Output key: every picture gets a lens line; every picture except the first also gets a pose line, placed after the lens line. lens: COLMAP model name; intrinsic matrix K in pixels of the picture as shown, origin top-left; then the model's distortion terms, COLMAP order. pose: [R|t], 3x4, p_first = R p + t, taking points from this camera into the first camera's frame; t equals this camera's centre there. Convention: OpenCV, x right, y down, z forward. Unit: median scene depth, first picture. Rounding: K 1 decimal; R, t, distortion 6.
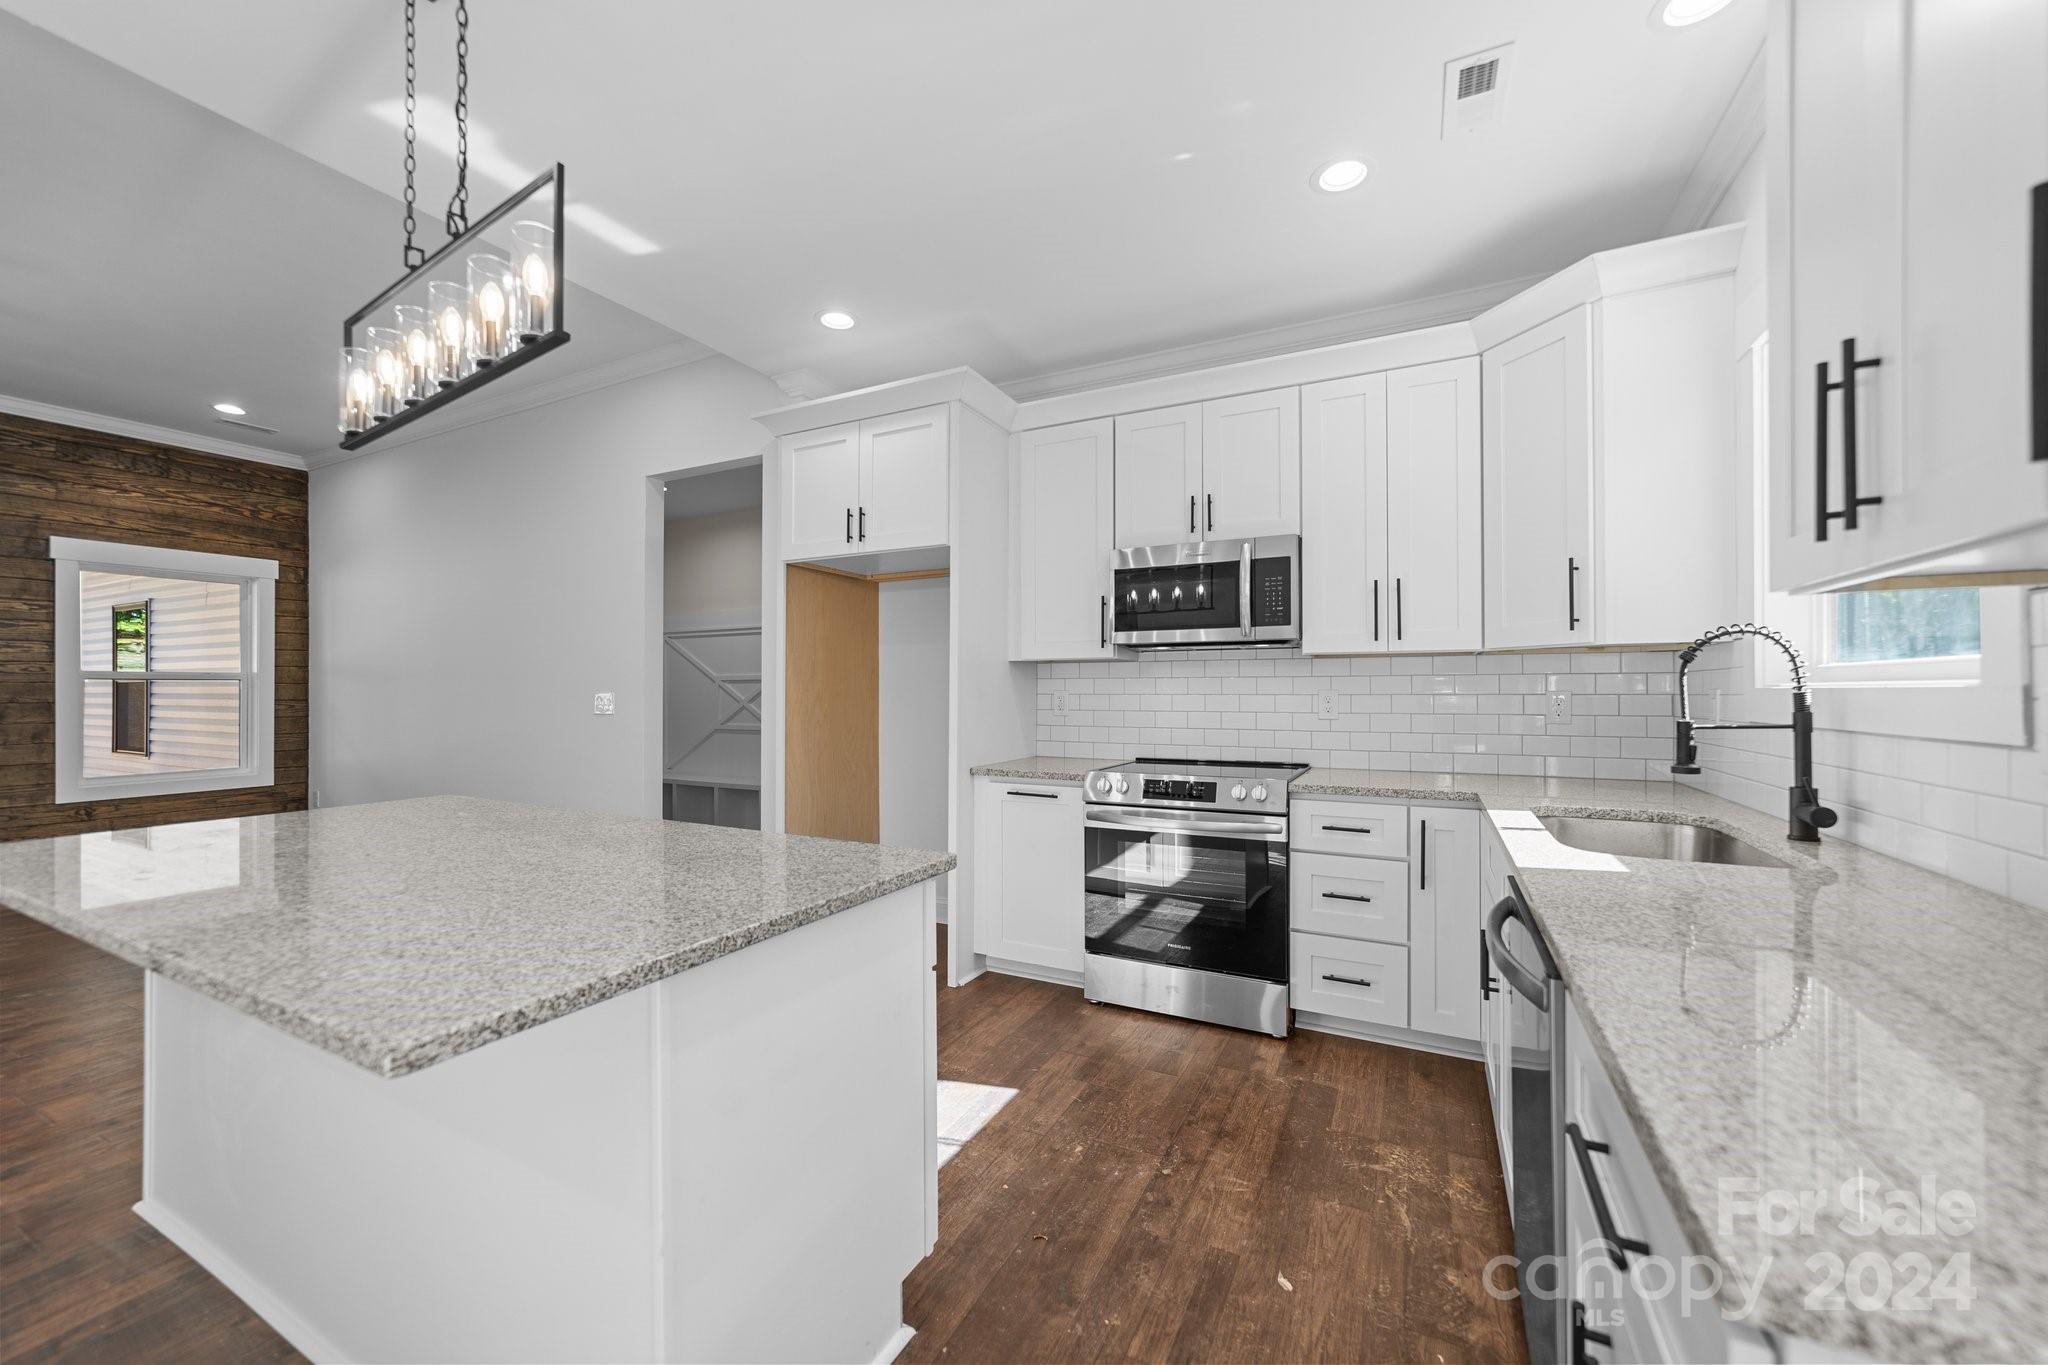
lens RADIAL K [[787.1, 0, 1022.1], [0, 787.1, 685.8], [0, 0, 1]] dist [-0.019908, 0.009127]
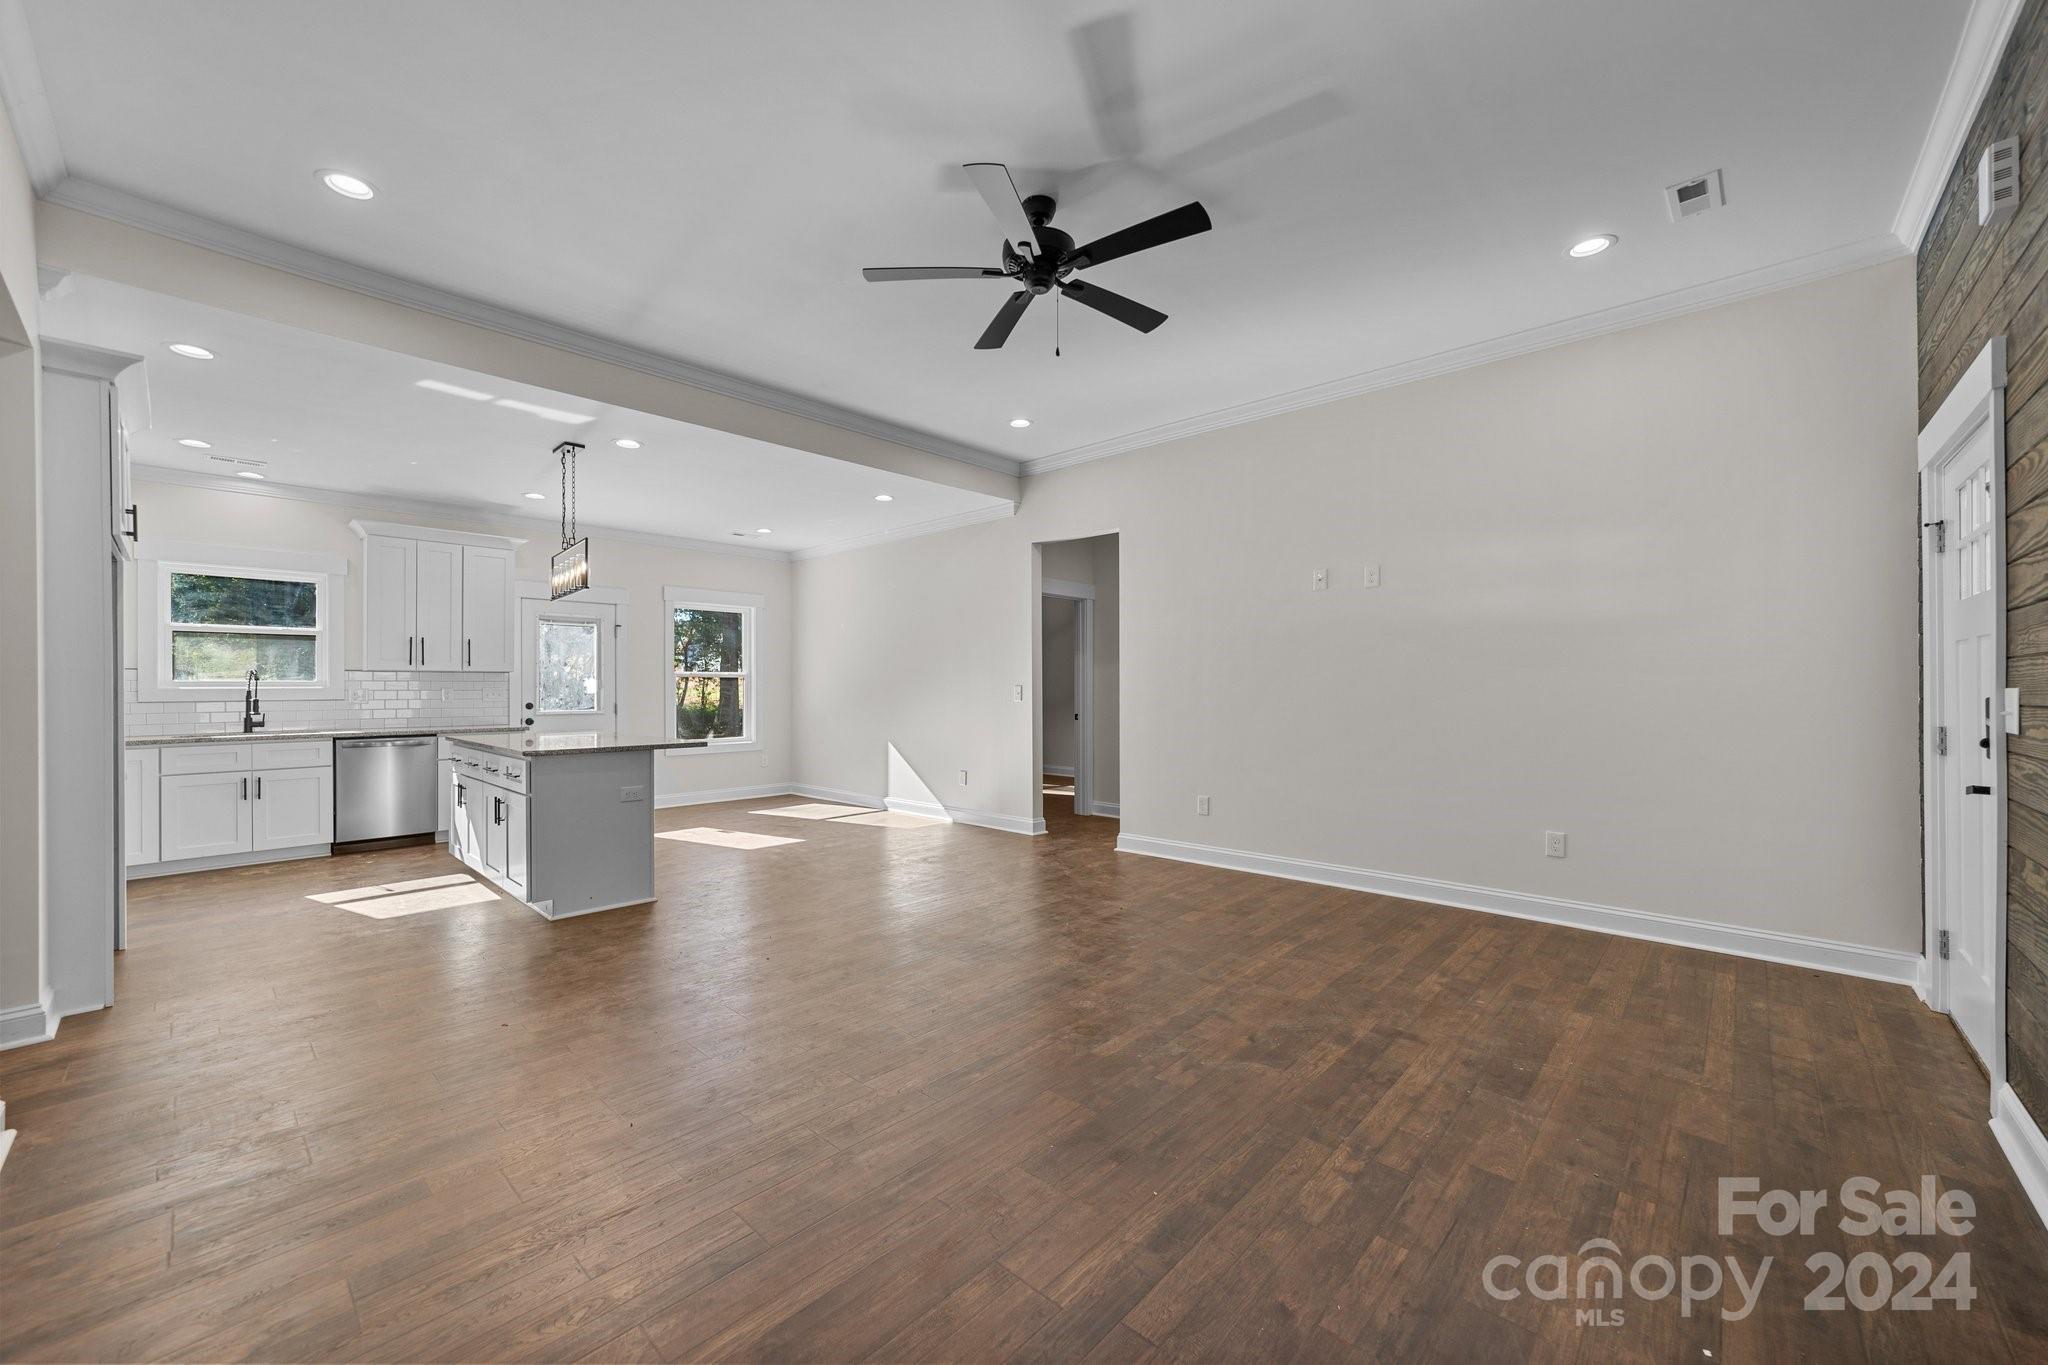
lens RADIAL K [[787.1, 0, 1019.5], [0, 787.1, 684.8], [0, 0, 1]] dist [-0.019908, 0.009127]
pose [[-0.961989, 0.006445, 0.273012, -1.718739], [0.004377, 0.999957, -0.008184, 0.015113], [-0.273053, -0.006677, -0.961976, 1.812118]]
